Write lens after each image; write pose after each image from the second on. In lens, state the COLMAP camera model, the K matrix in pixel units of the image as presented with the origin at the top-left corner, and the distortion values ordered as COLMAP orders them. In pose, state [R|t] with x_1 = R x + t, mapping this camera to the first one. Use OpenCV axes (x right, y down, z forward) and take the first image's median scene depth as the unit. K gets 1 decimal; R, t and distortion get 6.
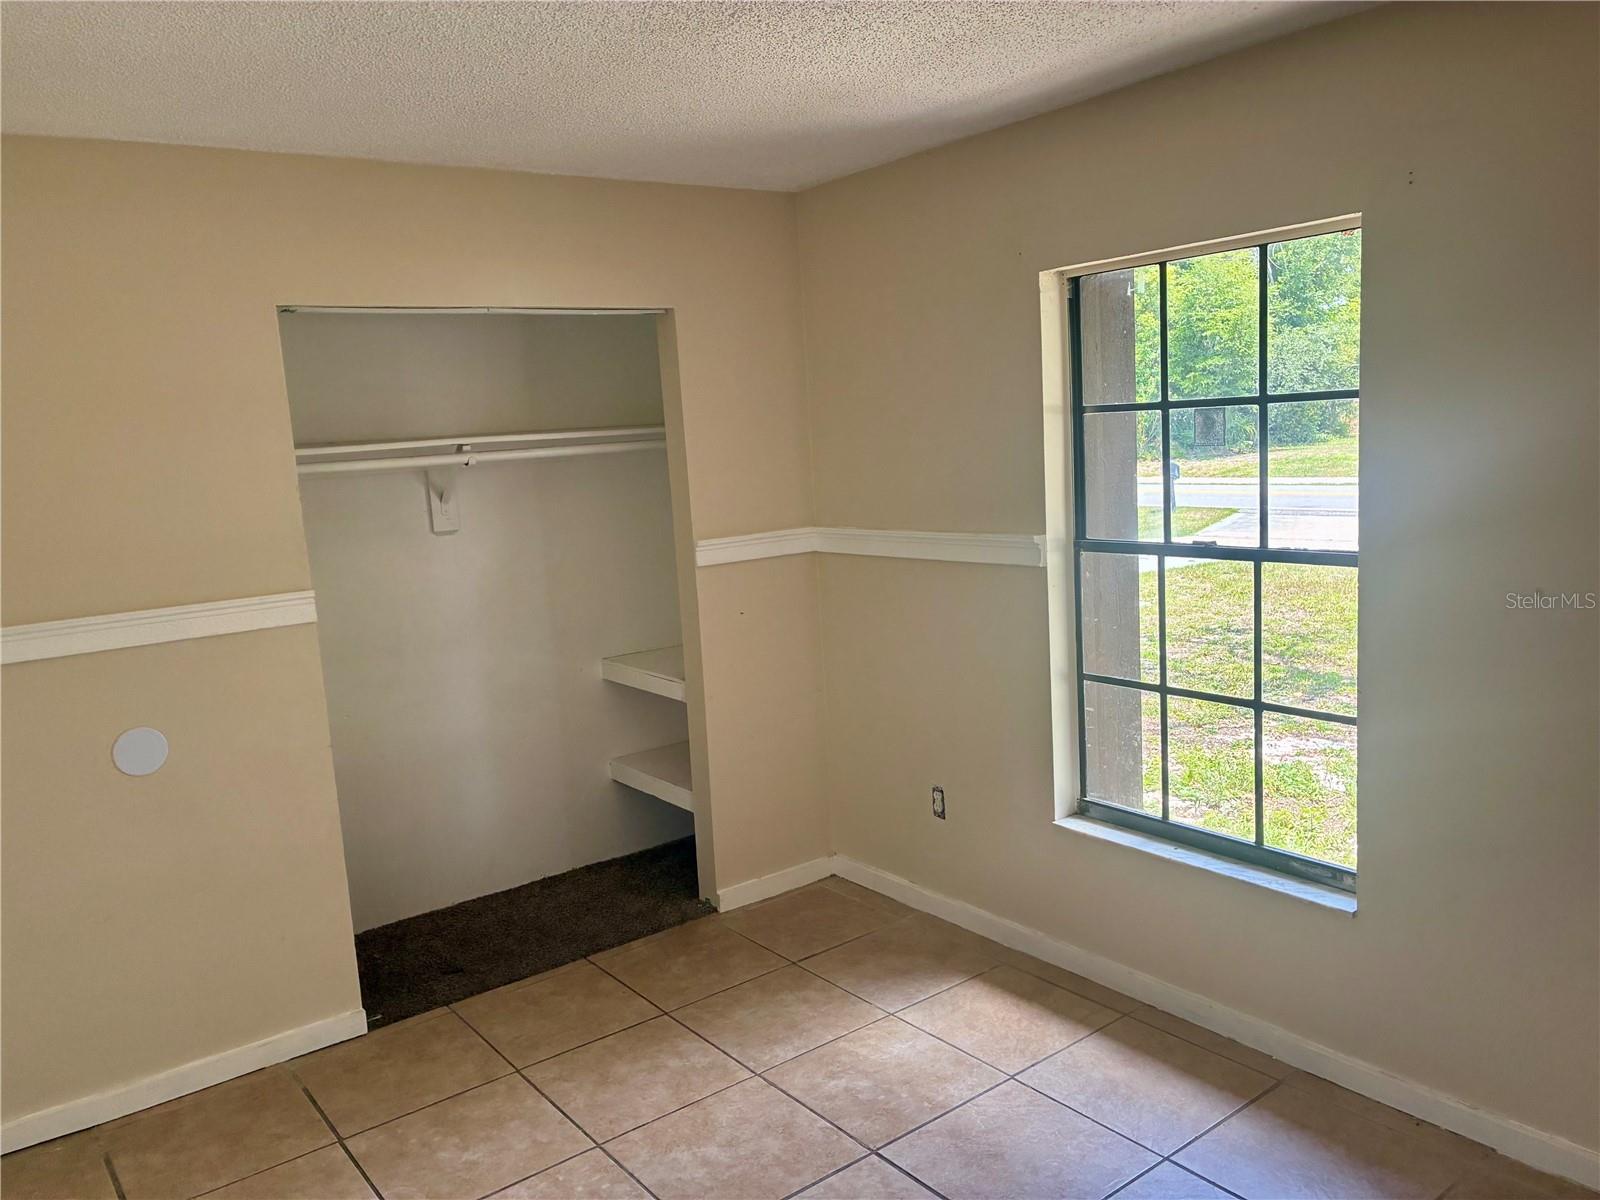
lens RADIAL K [[1202.2, 0, 800.0], [0, 1202.2, 600.0], [0, 0, 1]] dist [0.071499, -0.101934]
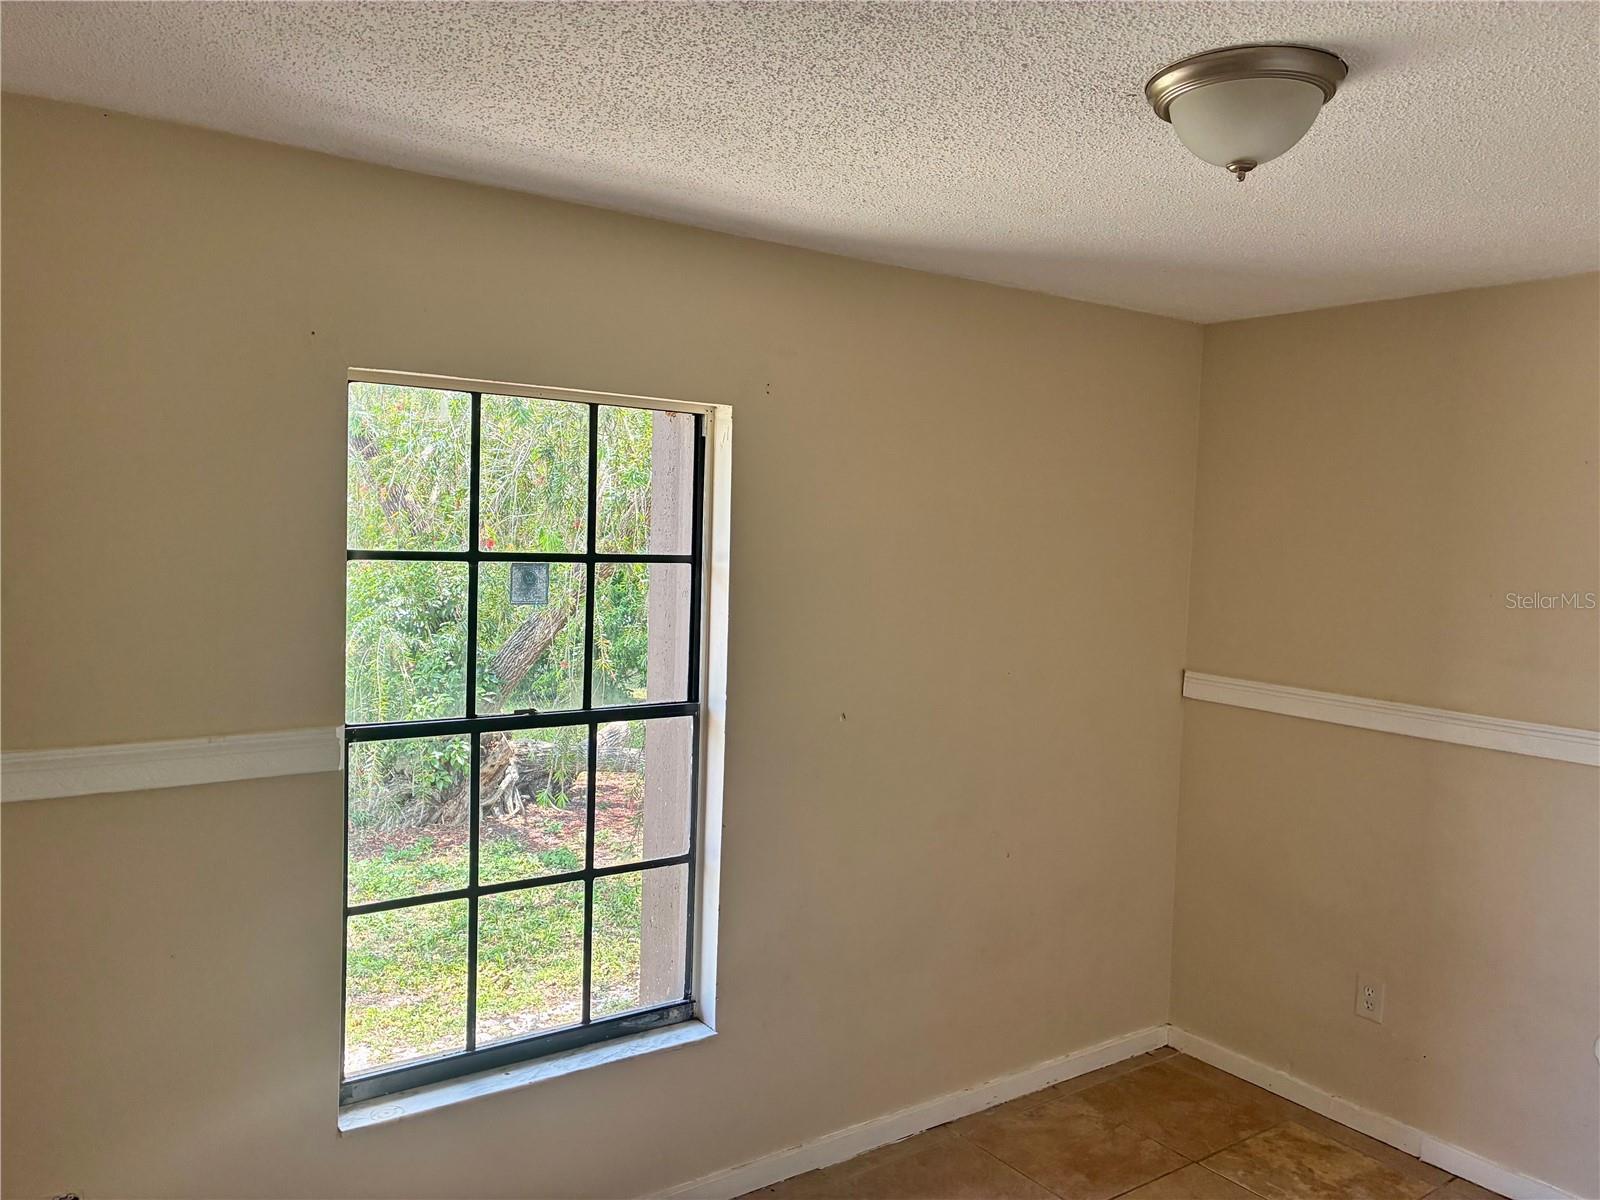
lens RADIAL K [[1257.6, 0, 800.6], [0, 1257.6, 628.8], [0, 0, 1]] dist [-0.001618, -0.000670]
pose [[0.004031, 0.001627, 0.999991, -0.622355], [0.129694, 0.991552, -0.002136, -0.082630], [-0.991546, 0.129701, 0.003786, 0.818082]]
